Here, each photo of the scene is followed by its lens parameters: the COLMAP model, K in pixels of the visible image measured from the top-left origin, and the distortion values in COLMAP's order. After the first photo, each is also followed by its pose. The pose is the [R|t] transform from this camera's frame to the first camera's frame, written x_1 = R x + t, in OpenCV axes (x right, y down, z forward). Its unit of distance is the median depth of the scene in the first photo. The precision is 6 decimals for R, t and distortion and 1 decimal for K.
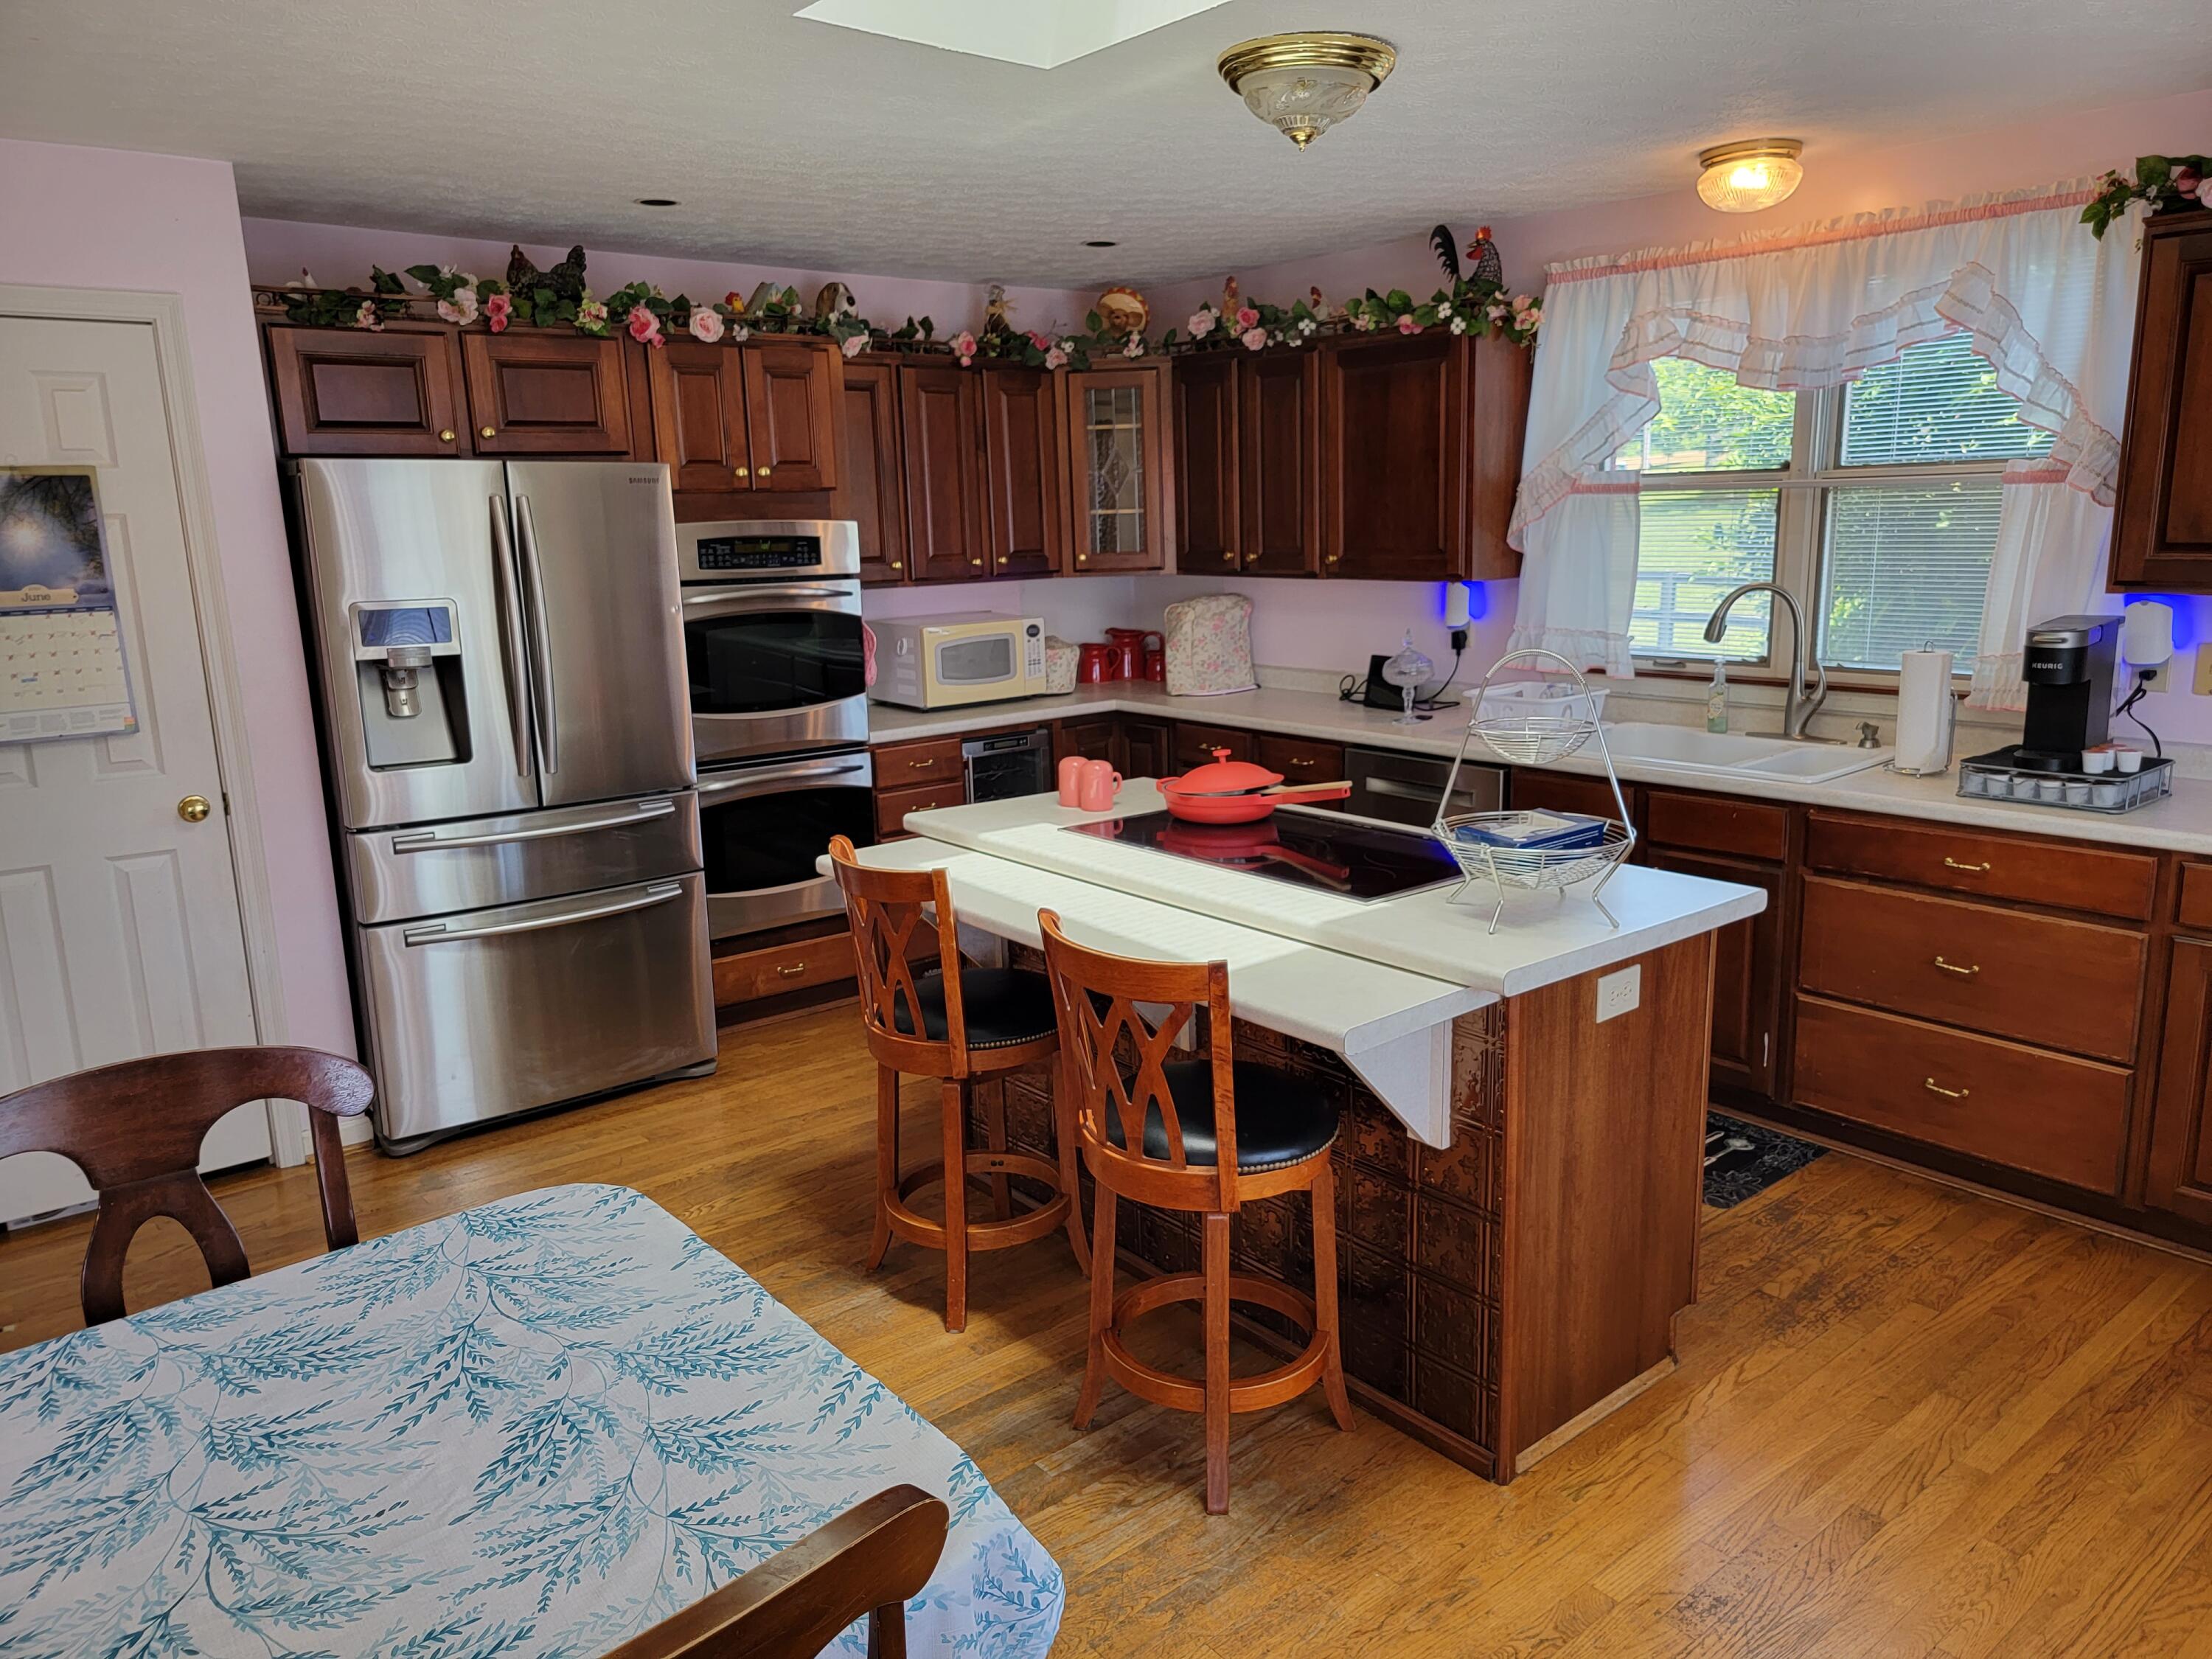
lens RADIAL K [[1537.6, 0, 1106.0], [0, 1537.6, 829.5], [0, 0, 1]] dist [0.058842, -0.047916]
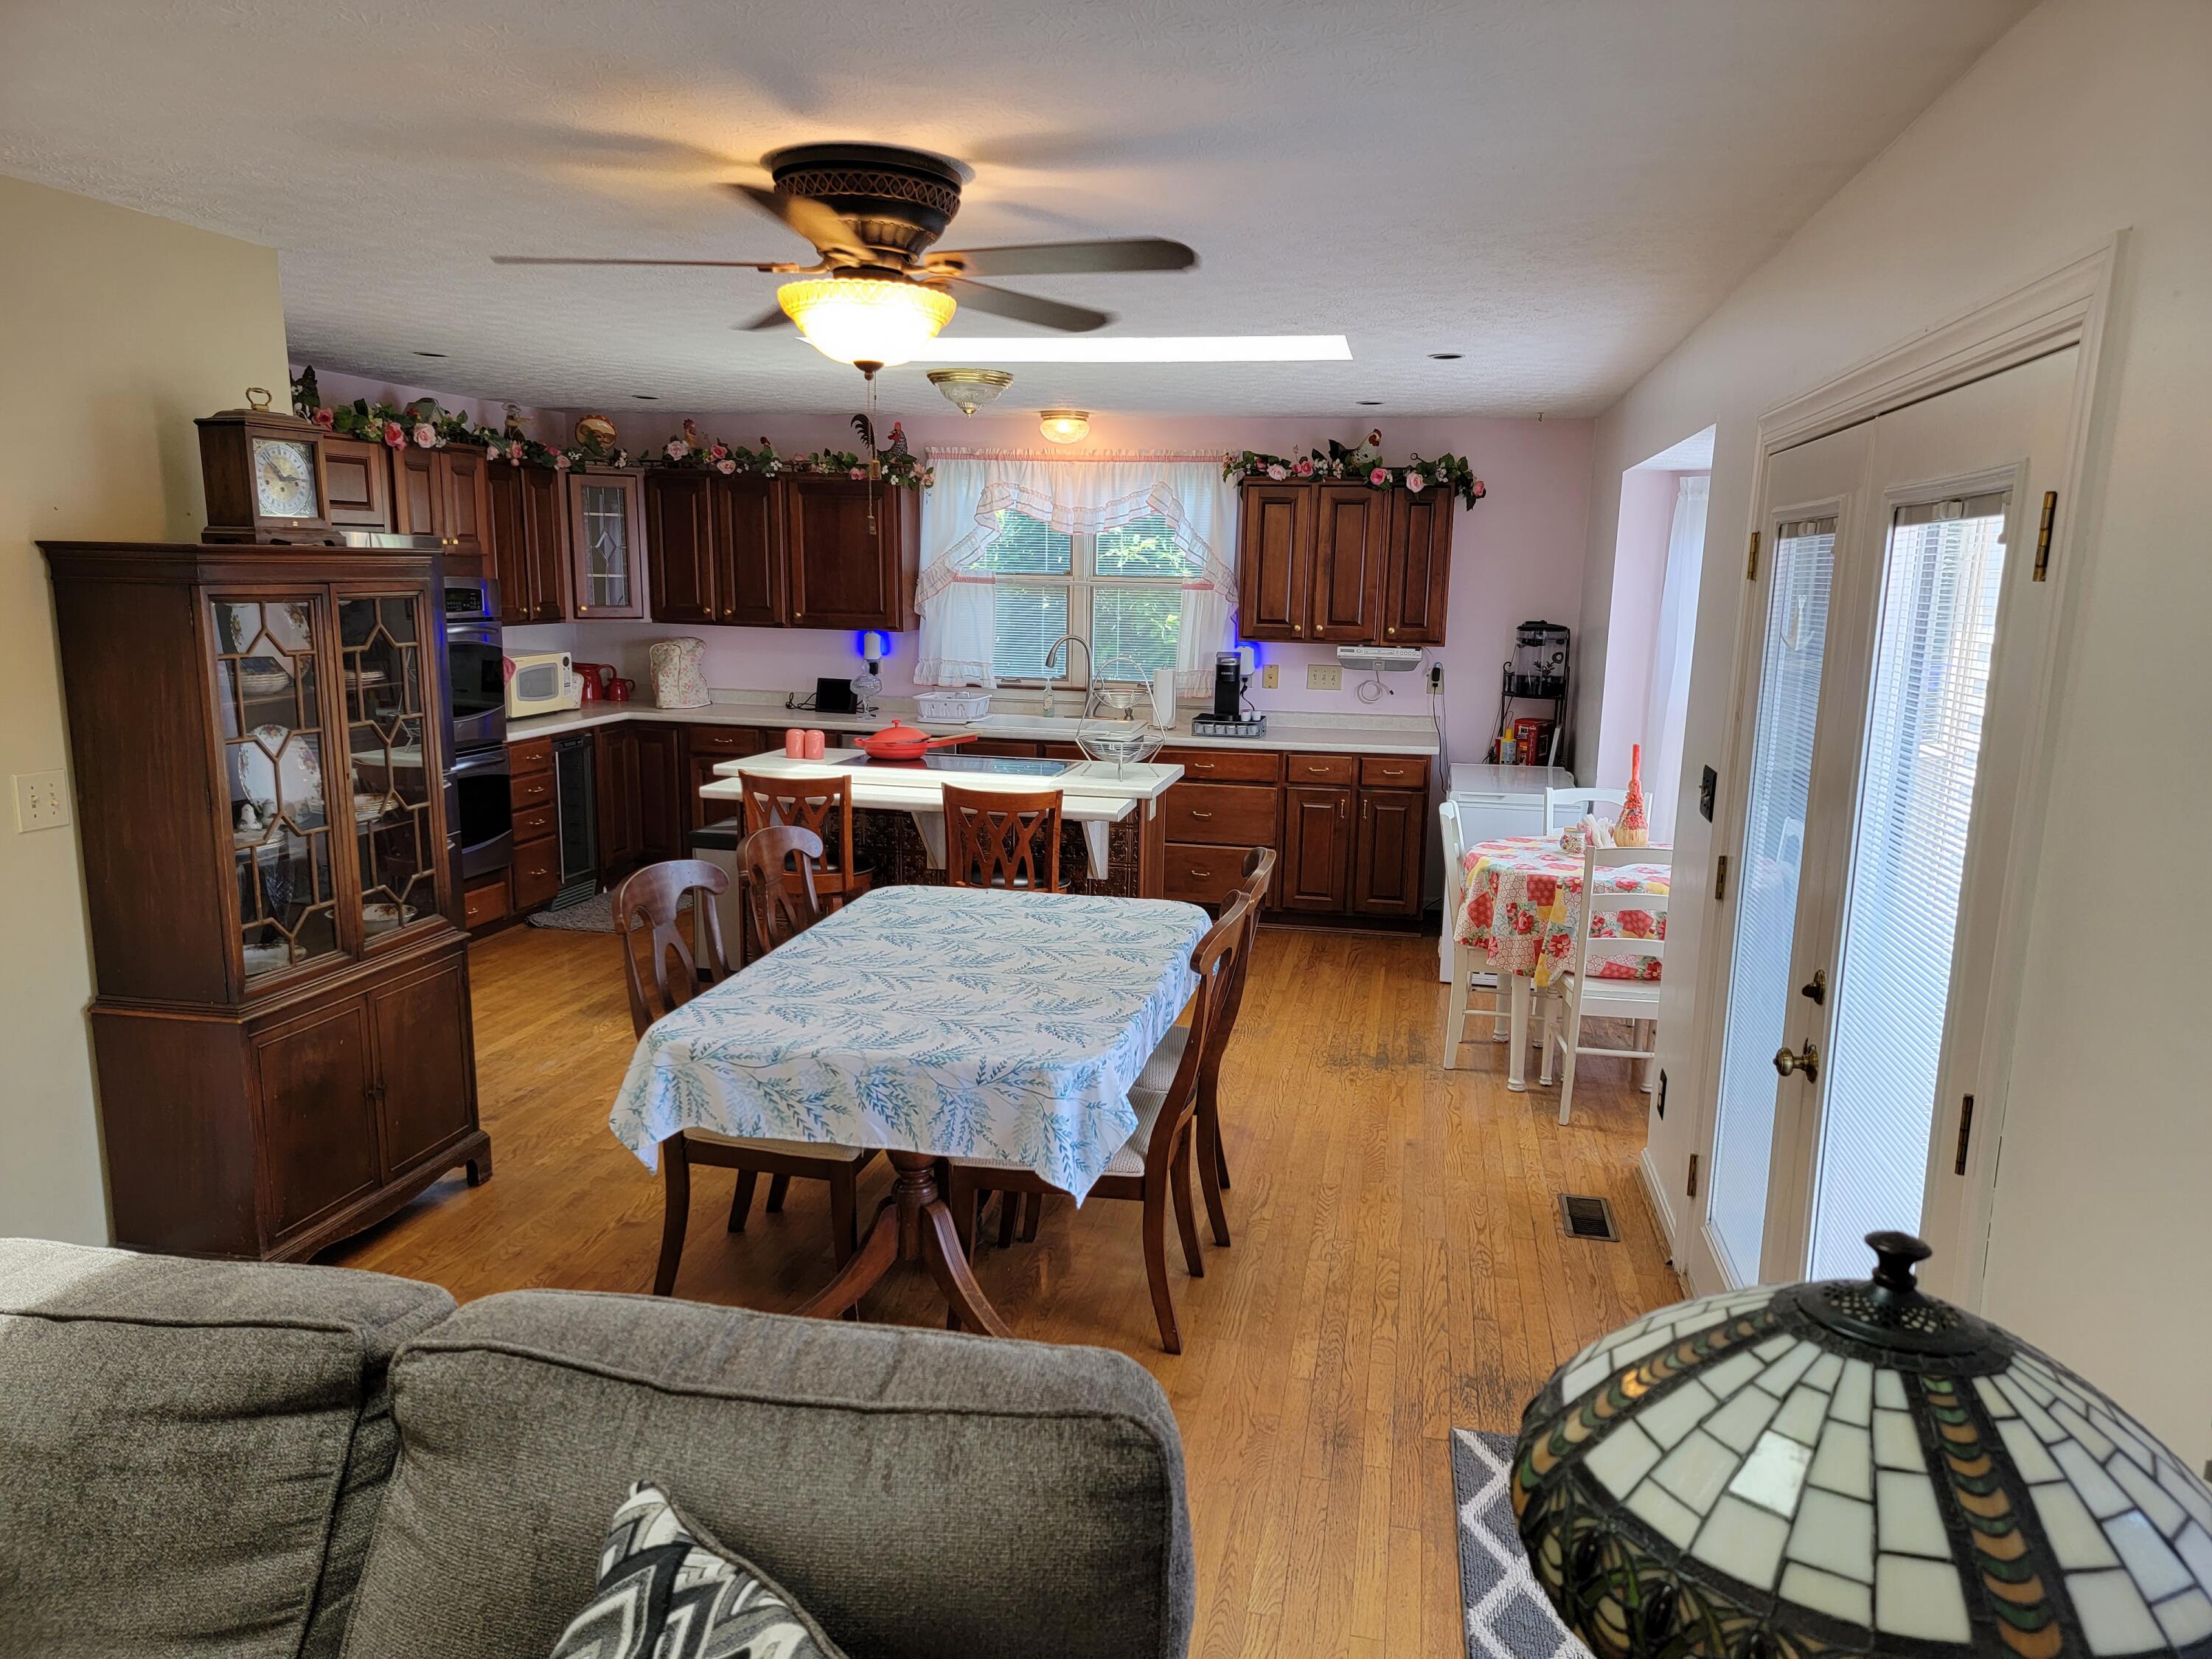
lens RADIAL K [[1537.6, 0, 1106.0], [0, 1537.6, 829.5], [0, 0, 1]] dist [0.058842, -0.047916]
pose [[0.776696, -0.064655, 0.626548, -0.658438], [0.088407, 0.996061, -0.006807, 0.083360], [-0.623640, 0.060678, 0.779353, -0.419643]]
